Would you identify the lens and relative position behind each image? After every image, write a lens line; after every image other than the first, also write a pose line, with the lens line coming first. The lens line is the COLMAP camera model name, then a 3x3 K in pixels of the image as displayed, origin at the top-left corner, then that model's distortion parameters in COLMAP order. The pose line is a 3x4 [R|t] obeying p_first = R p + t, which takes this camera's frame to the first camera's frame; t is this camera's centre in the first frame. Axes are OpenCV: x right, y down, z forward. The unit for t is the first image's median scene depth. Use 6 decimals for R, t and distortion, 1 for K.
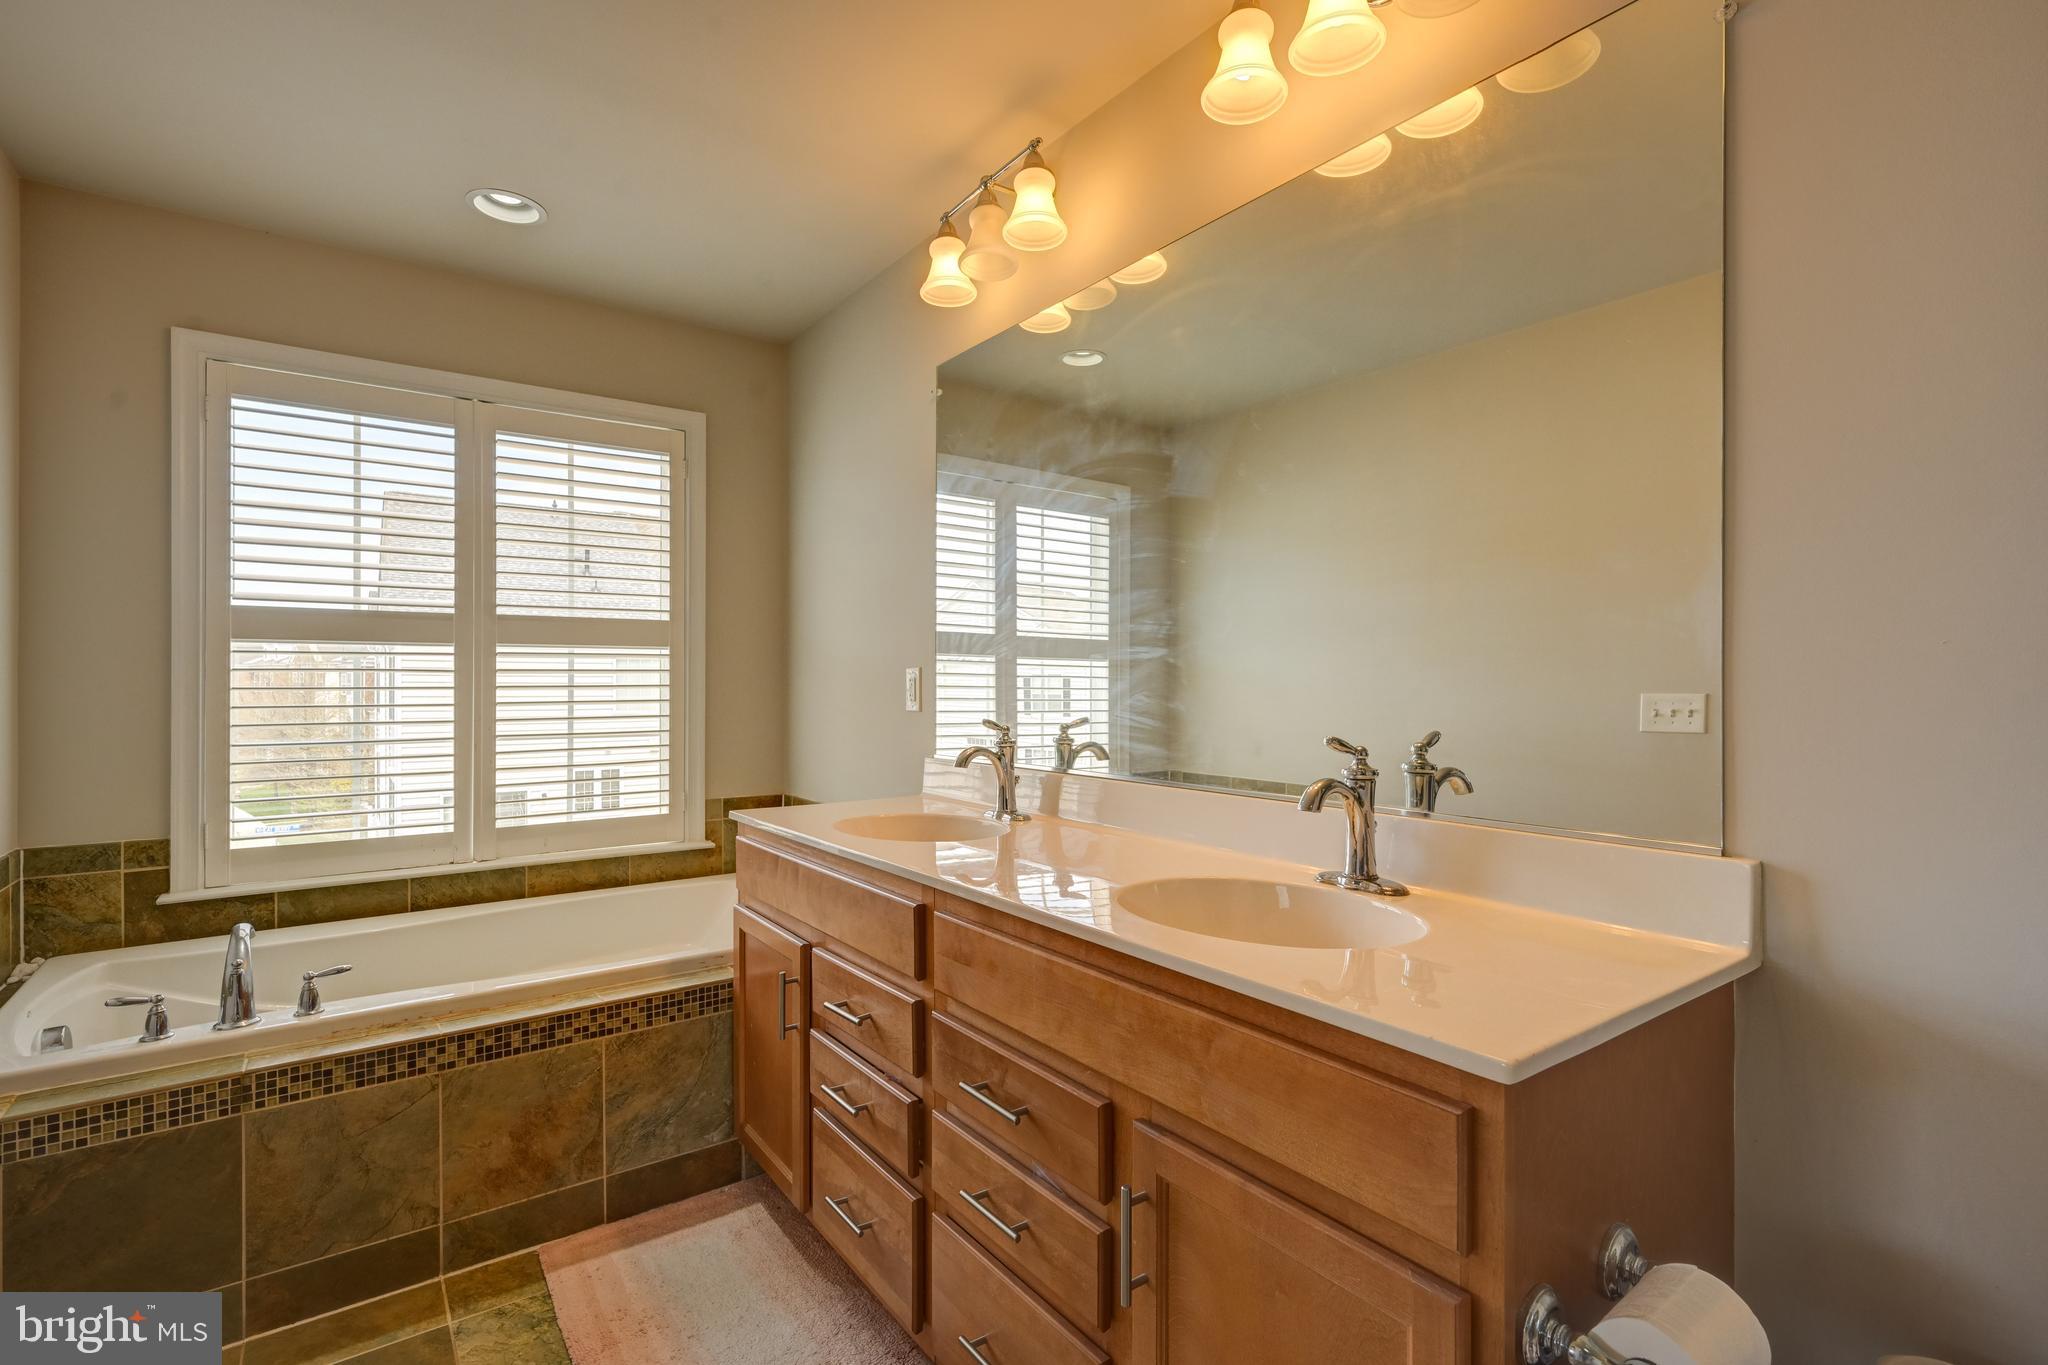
lens RADIAL K [[958.9, 0, 1023.2], [0, 958.9, 668.8], [0, 0, 1]] dist [0.001677, -0.000172]
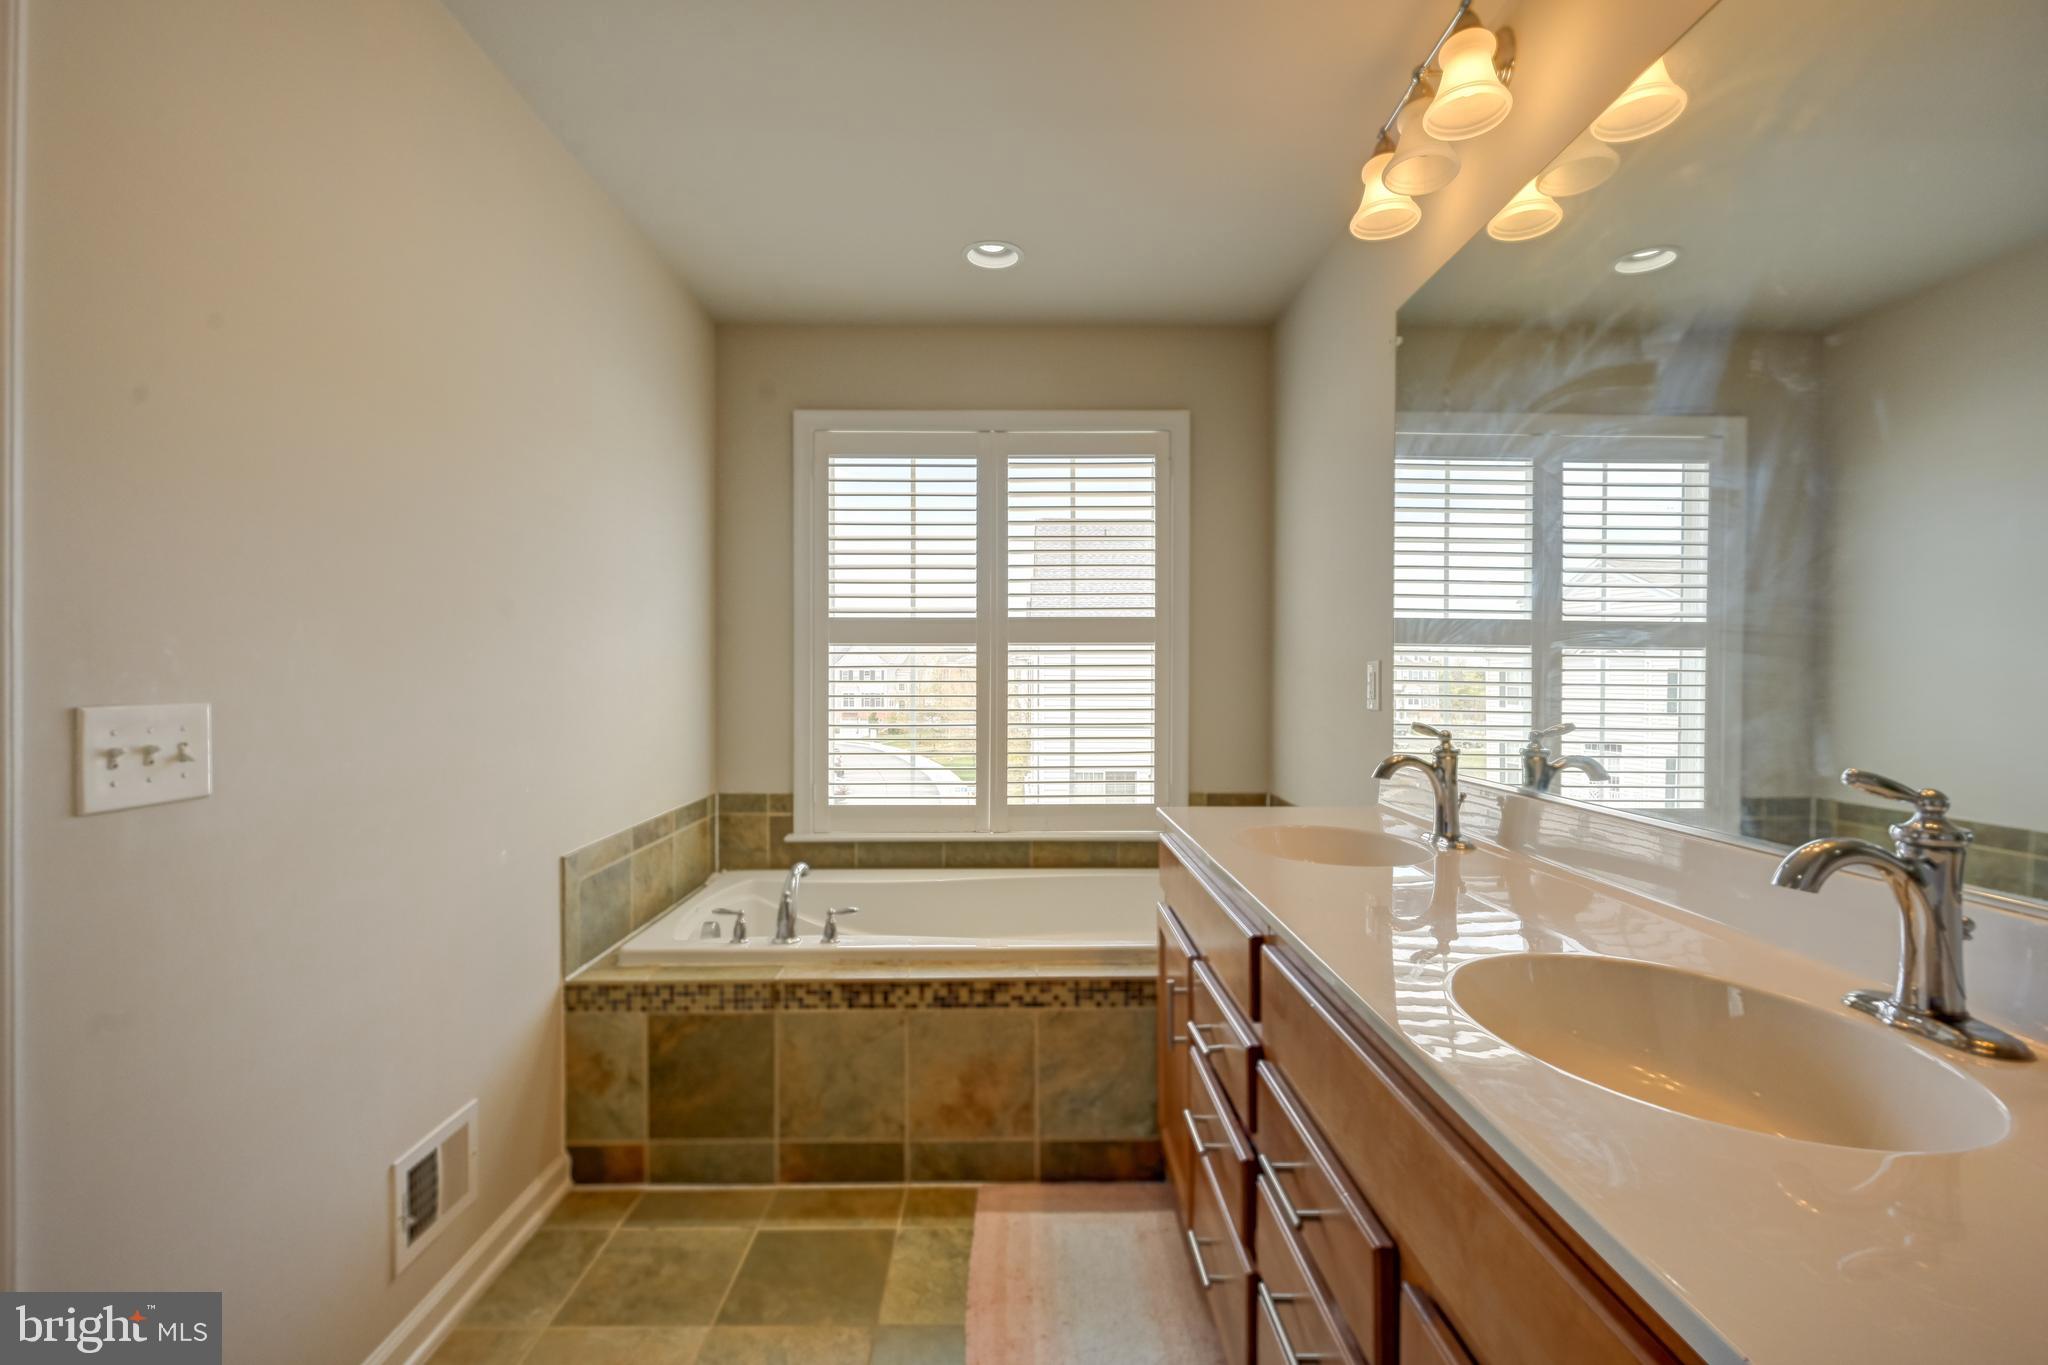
lens RADIAL K [[941.5, 0, 1024.6], [0, 941.5, 673.9], [0, 0, 1]] dist [0.001540, 0.000527]
pose [[0.813110, -0.000190, -0.582110, 0.153862], [0.006991, 0.999931, 0.009438, 0.000099], [0.582068, -0.011744, 0.813055, 0.133885]]
